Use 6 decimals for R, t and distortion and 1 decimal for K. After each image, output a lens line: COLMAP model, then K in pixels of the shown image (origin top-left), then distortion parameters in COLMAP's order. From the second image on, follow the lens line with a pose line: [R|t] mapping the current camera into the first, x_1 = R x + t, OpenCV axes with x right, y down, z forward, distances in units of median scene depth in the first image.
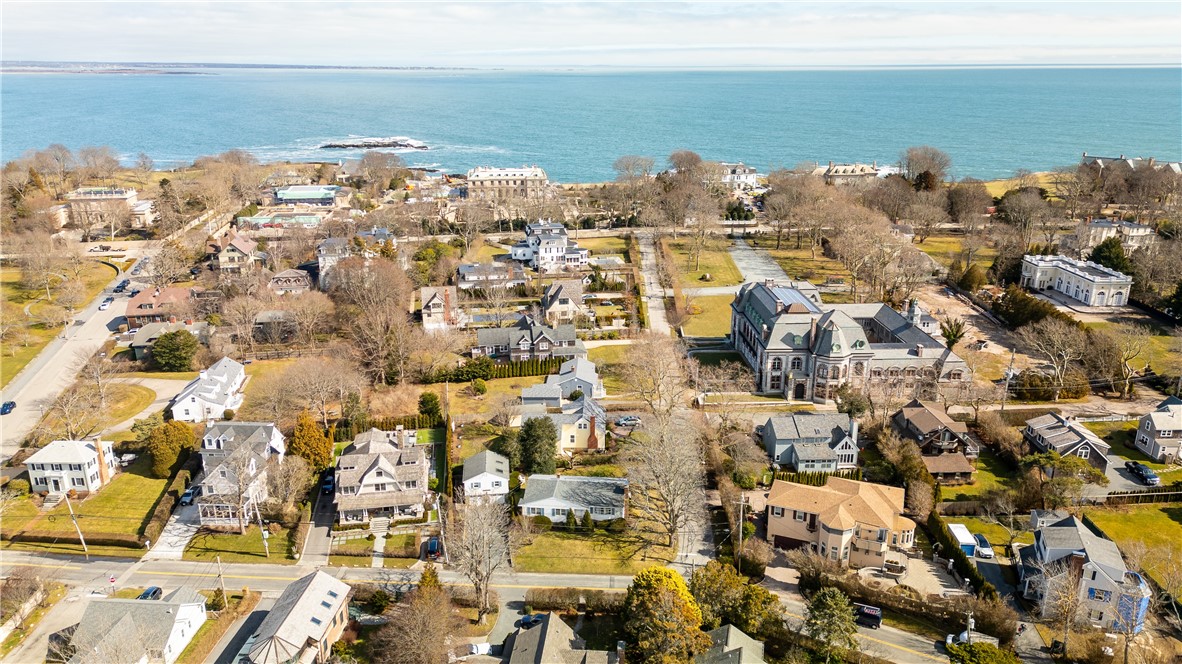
lens RADIAL K [[820.3, 0, 591.0], [0, 820.3, 332.0], [0, 0, 1]] dist [0.098231, -0.096987]
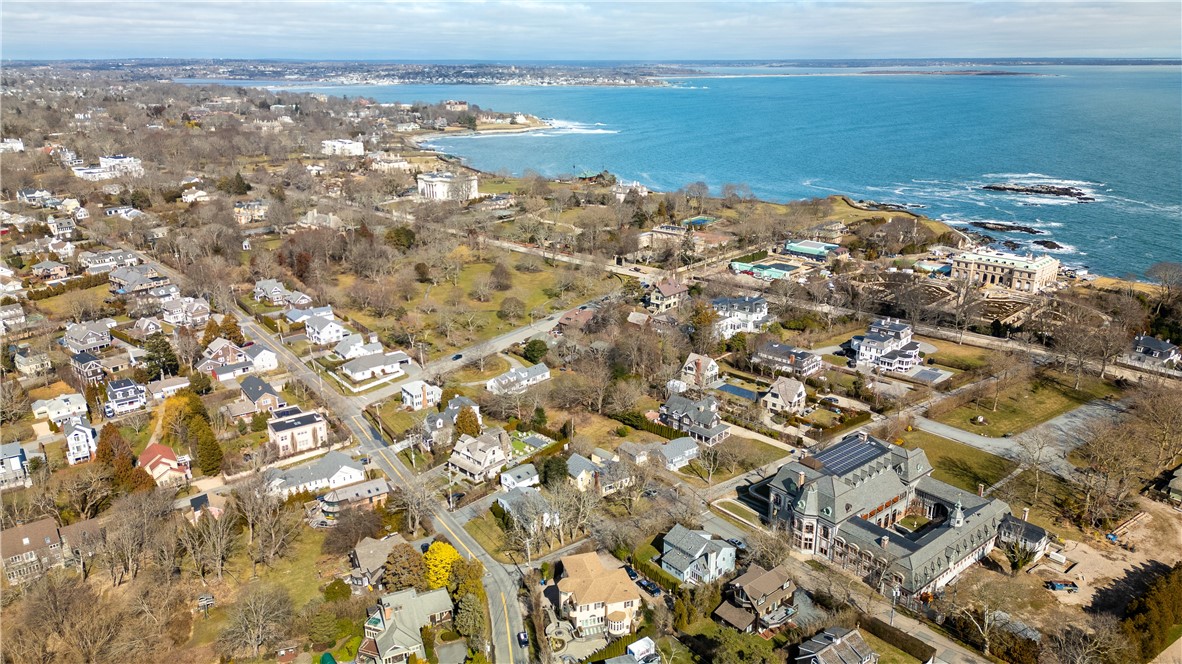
lens RADIAL K [[820.3, 0, 591.0], [0, 820.3, 332.0], [0, 0, 1]] dist [0.098231, -0.096987]
pose [[0.603699, 0.248479, -0.757499, 0.687673], [-0.243151, 0.962301, 0.121877, -0.206249], [0.759226, 0.110610, 0.641359, 0.017866]]
